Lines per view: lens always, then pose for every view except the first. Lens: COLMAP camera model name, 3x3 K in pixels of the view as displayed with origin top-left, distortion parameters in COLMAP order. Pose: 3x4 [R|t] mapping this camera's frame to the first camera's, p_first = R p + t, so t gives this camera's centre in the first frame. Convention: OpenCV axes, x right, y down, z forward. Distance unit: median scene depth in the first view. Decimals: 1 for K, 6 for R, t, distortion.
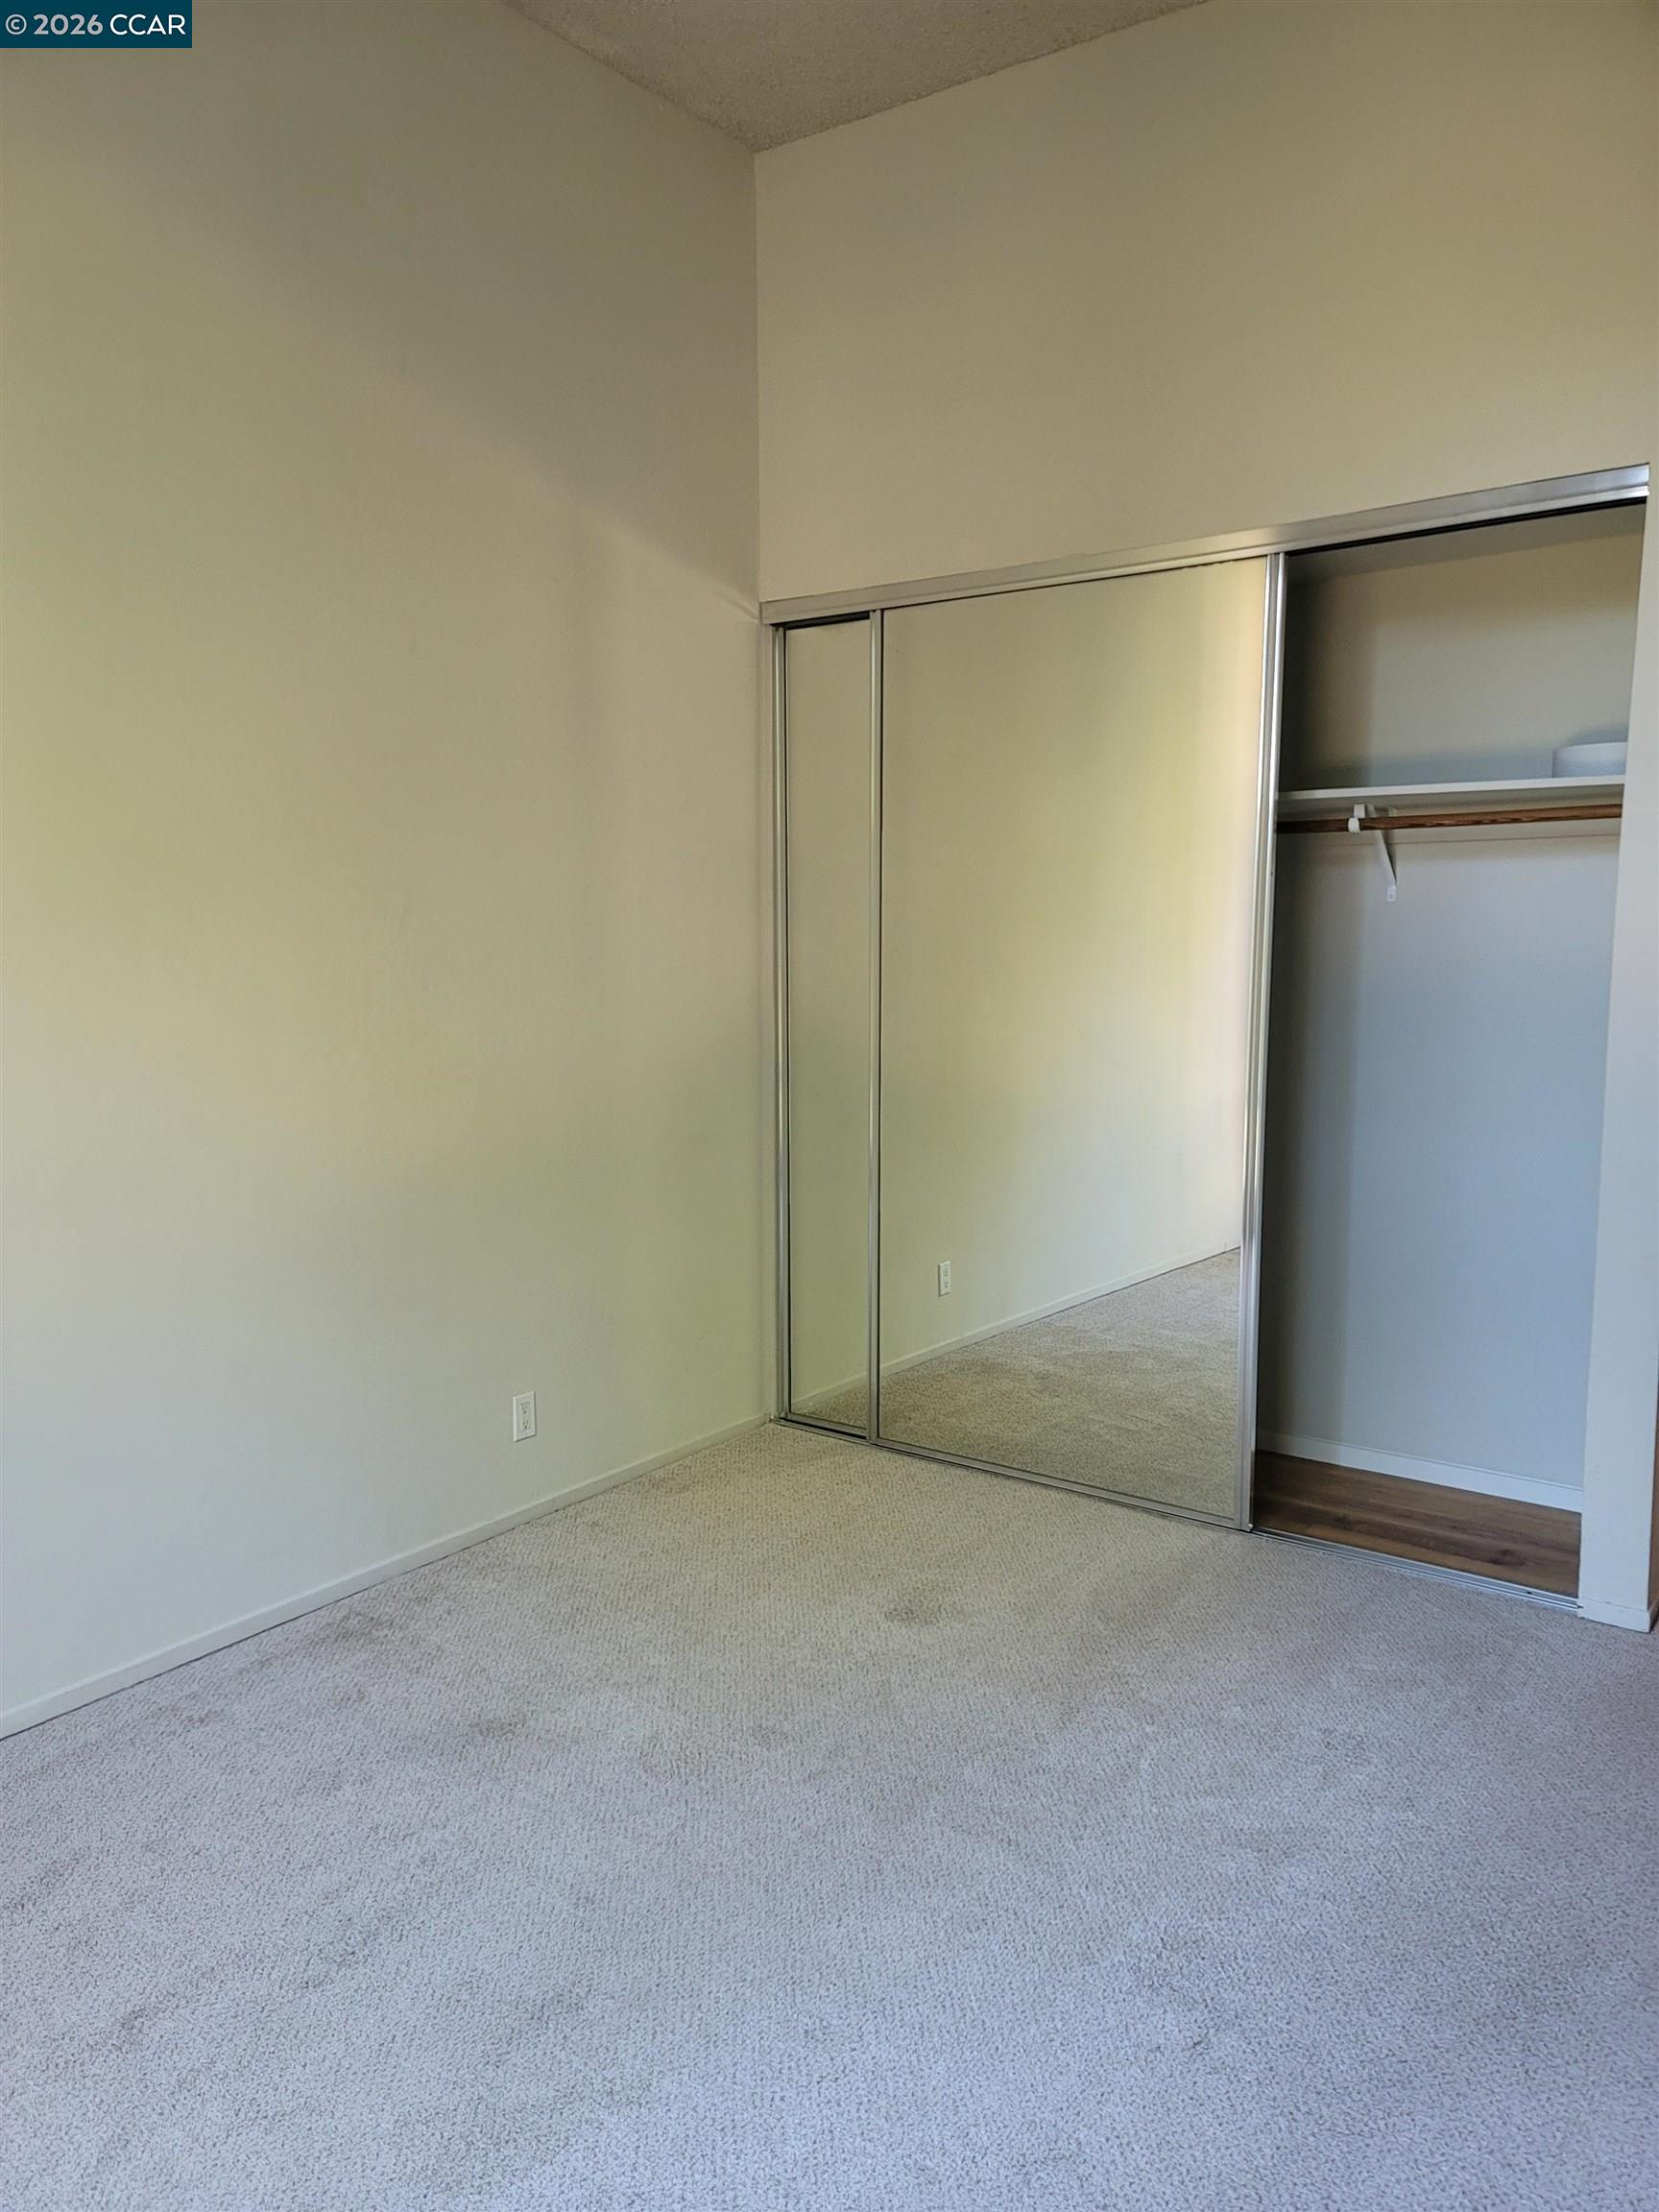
lens RADIAL K [[1608.6, 0, 840.3], [0, 1608.6, 1104.0], [0, 0, 1]] dist [0.059840, -0.036464]
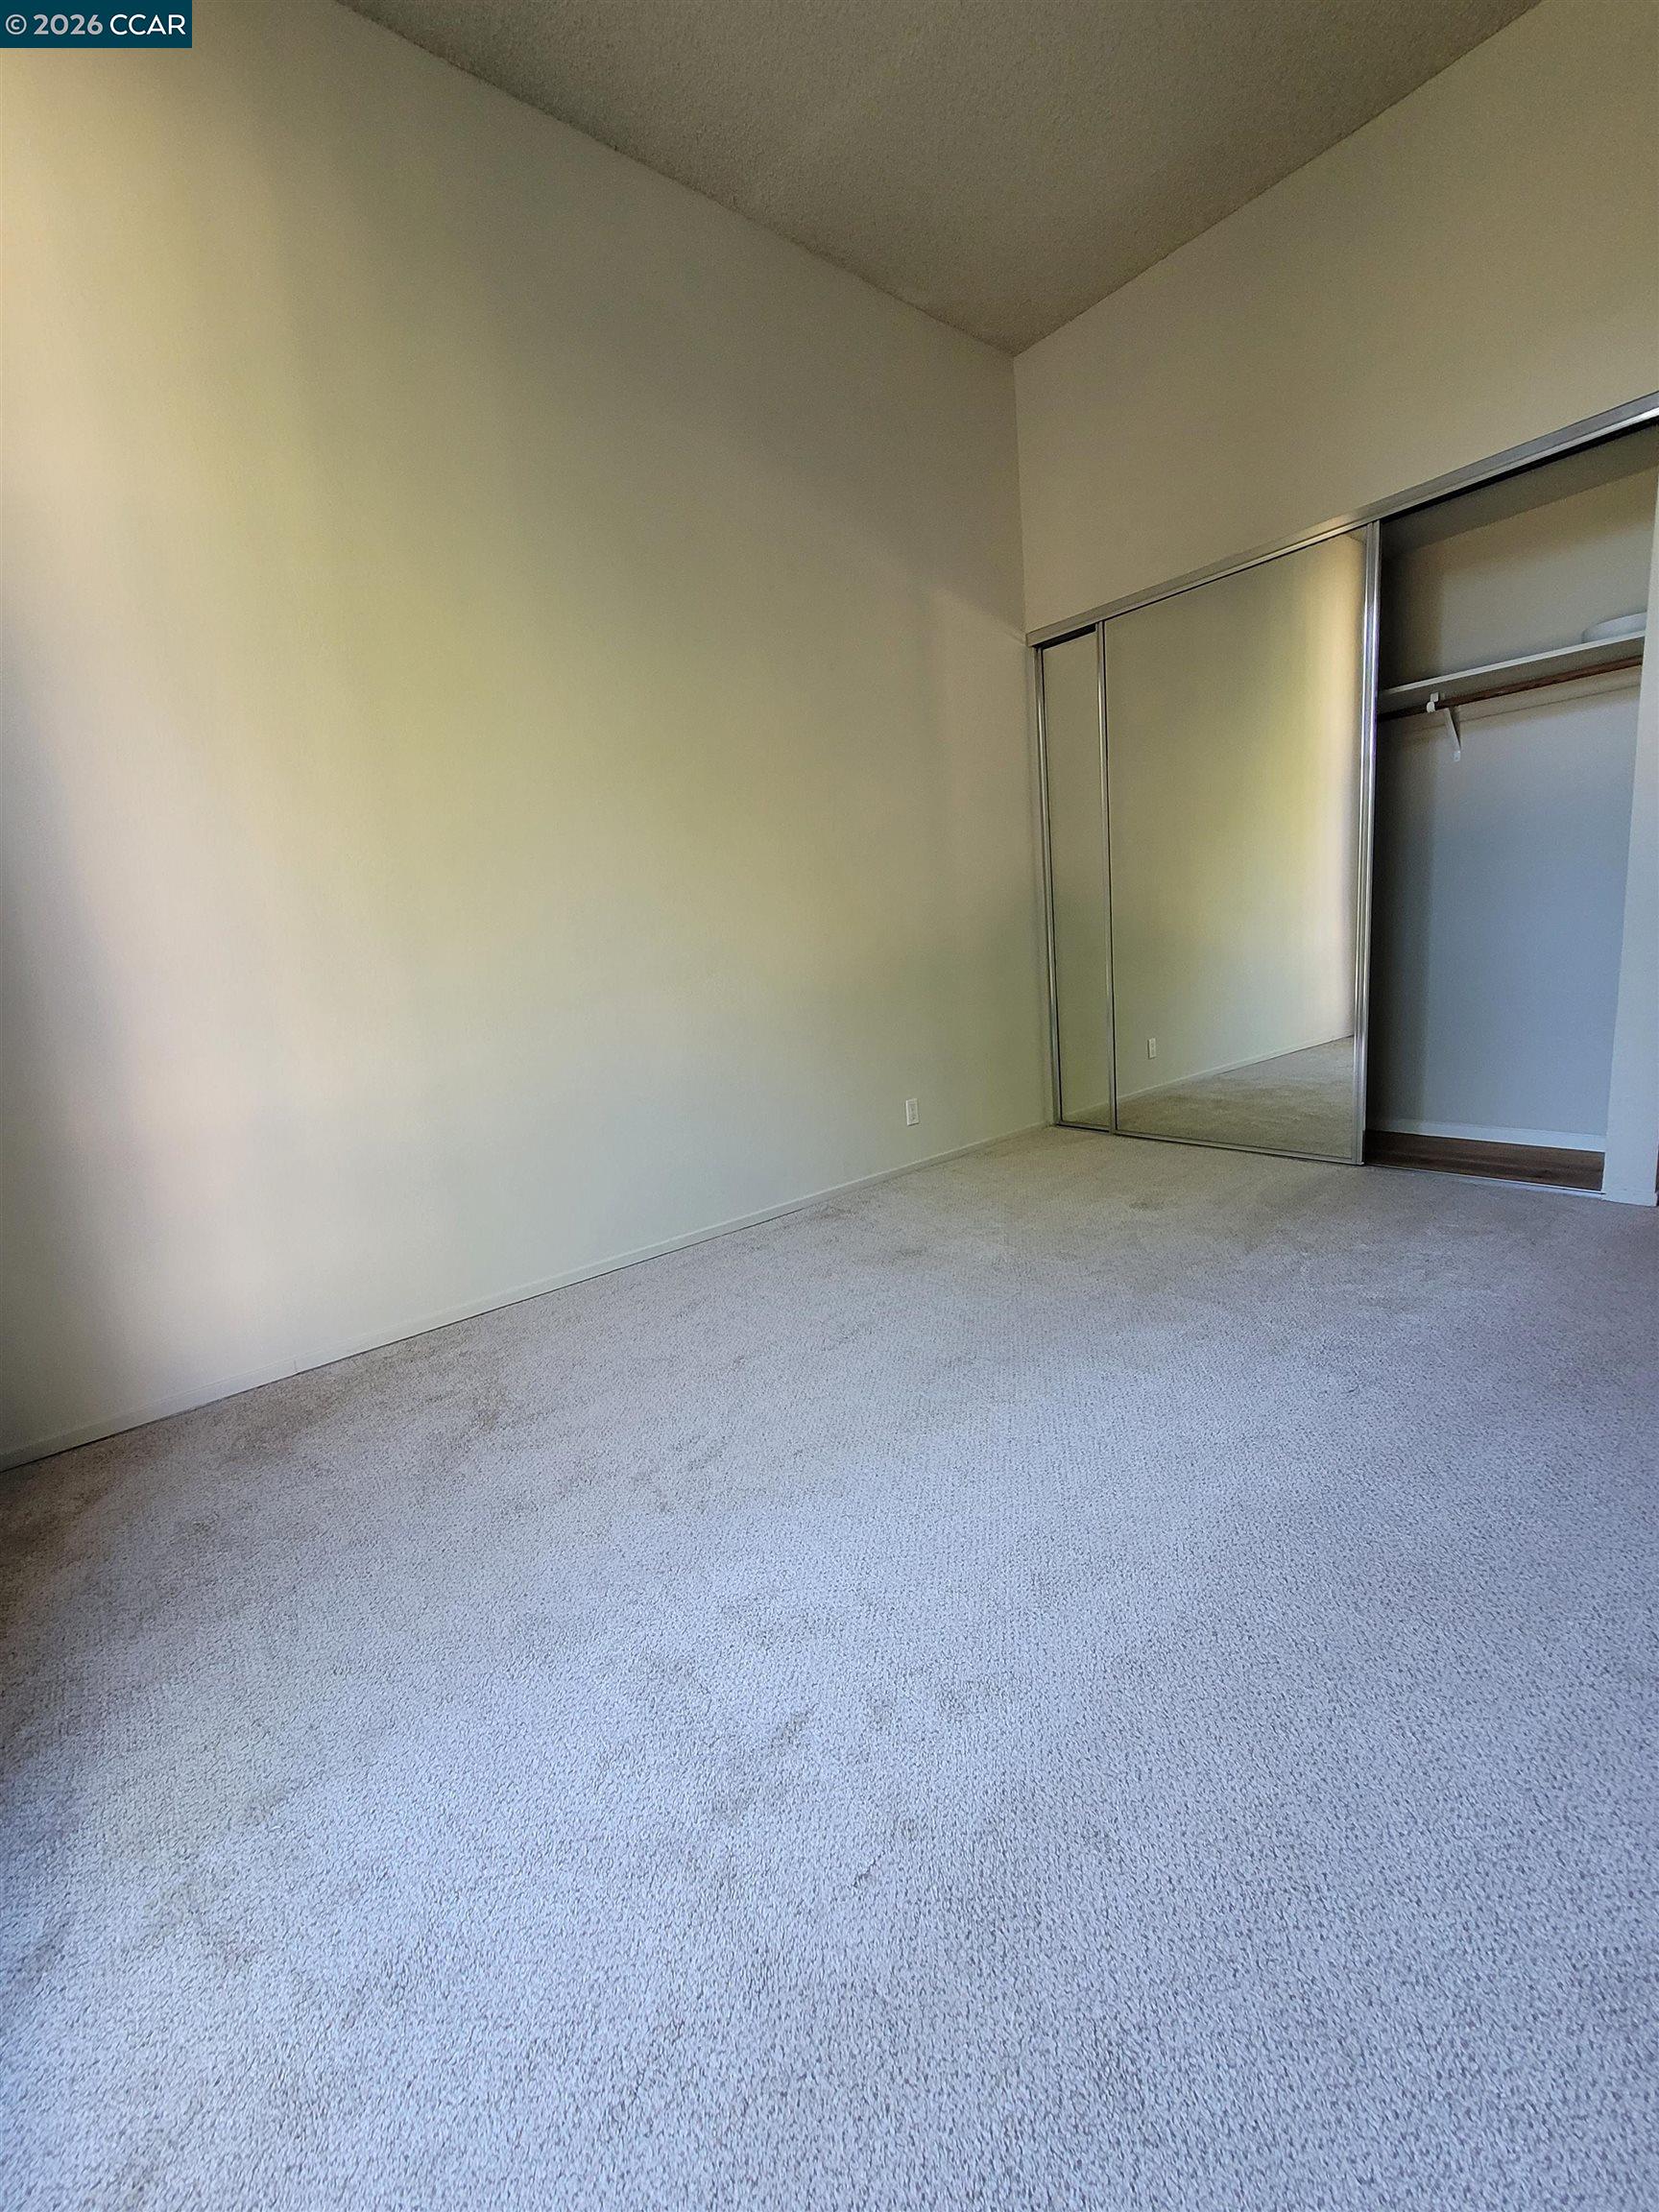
lens RADIAL K [[901.3, 0, 844.2], [0, 901.3, 1107.2], [0, 0, 1]] dist [-0.002555, -0.000323]
pose [[0.969131, -0.035569, -0.243967, -0.026822], [0.053684, 0.996239, 0.068009, 0.123802], [0.240630, -0.079007, 0.967396, 0.017945]]
